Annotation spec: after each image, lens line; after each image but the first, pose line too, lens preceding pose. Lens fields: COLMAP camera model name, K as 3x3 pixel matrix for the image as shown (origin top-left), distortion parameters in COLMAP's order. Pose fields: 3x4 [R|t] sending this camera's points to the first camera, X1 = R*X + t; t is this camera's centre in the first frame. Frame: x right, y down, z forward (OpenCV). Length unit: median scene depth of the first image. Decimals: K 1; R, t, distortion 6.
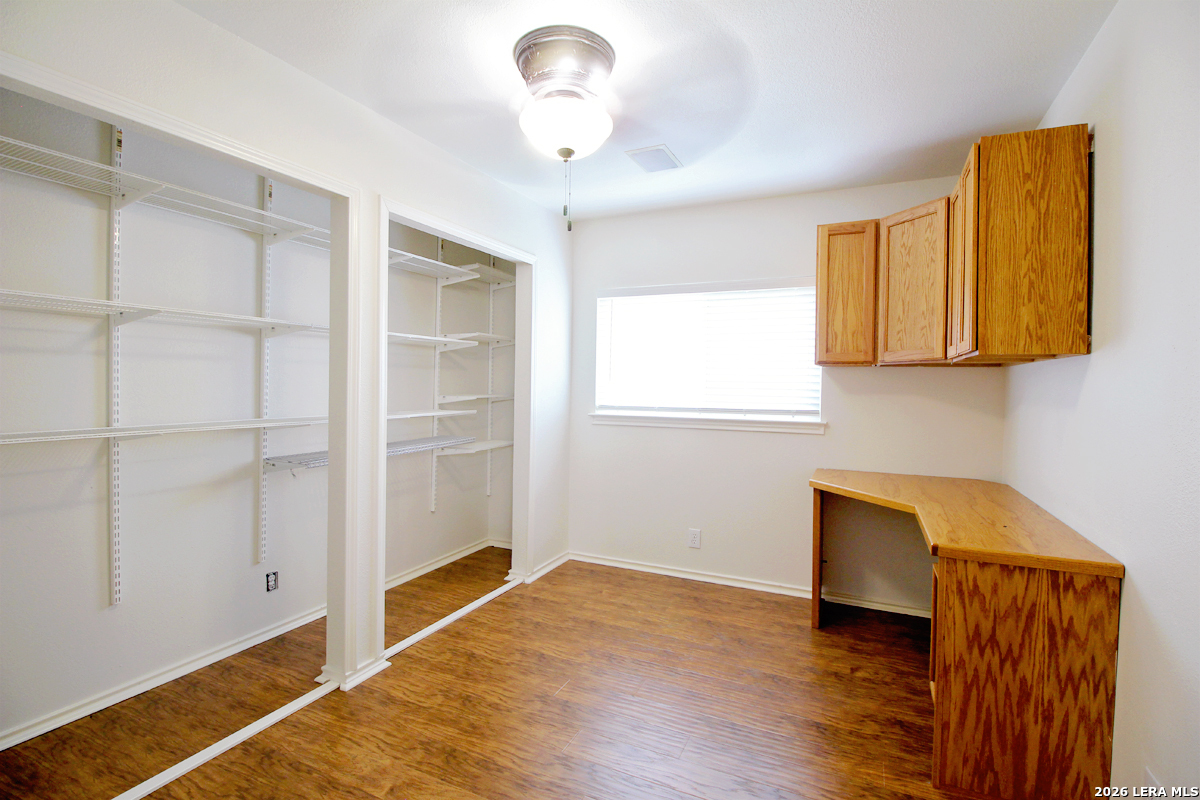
lens RADIAL K [[554.5, 0, 606.6], [0, 554.5, 391.1], [0, 0, 1]] dist [-0.001290, -0.012563]
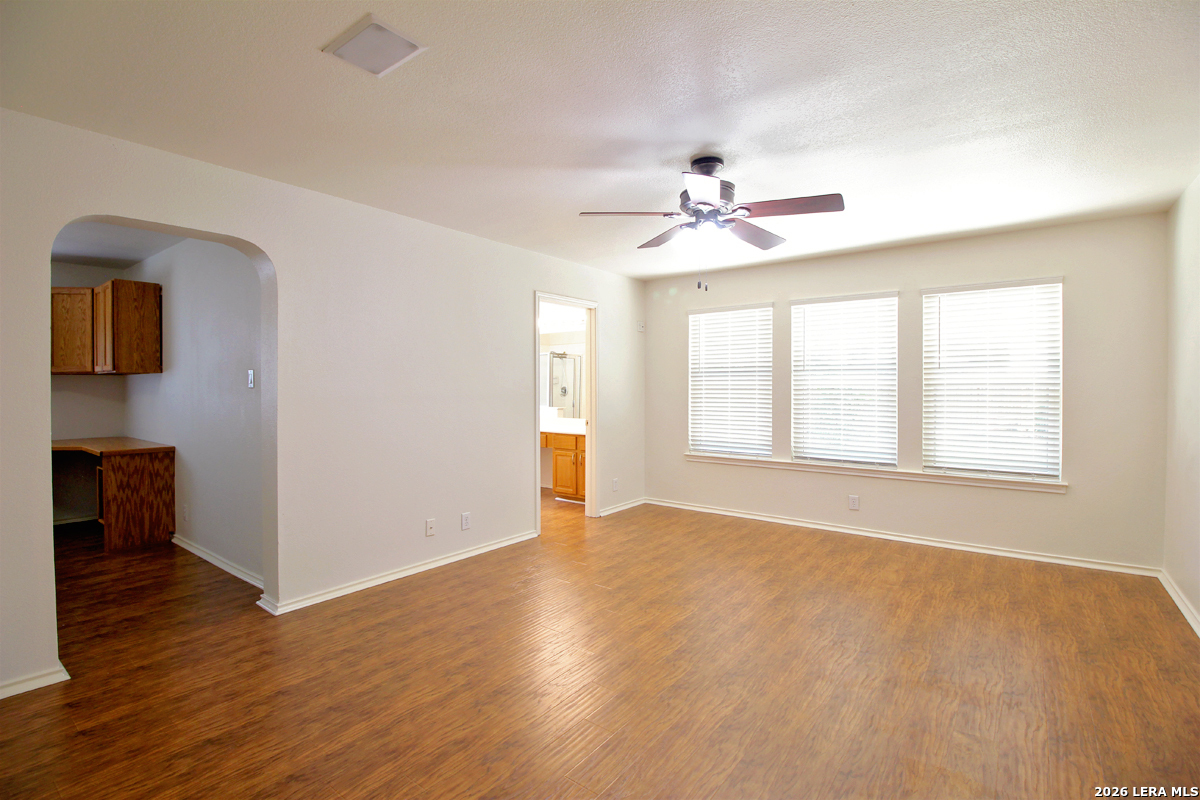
lens RADIAL K [[554.5, 0, 606.6], [0, 554.5, 391.1], [0, 0, 1]] dist [-0.001290, -0.012563]
pose [[0.202481, -0.023378, 0.979007, -1.325767], [0.017900, 0.999636, 0.020169, 0.004765], [-0.979123, 0.013440, 0.202826, -1.684983]]
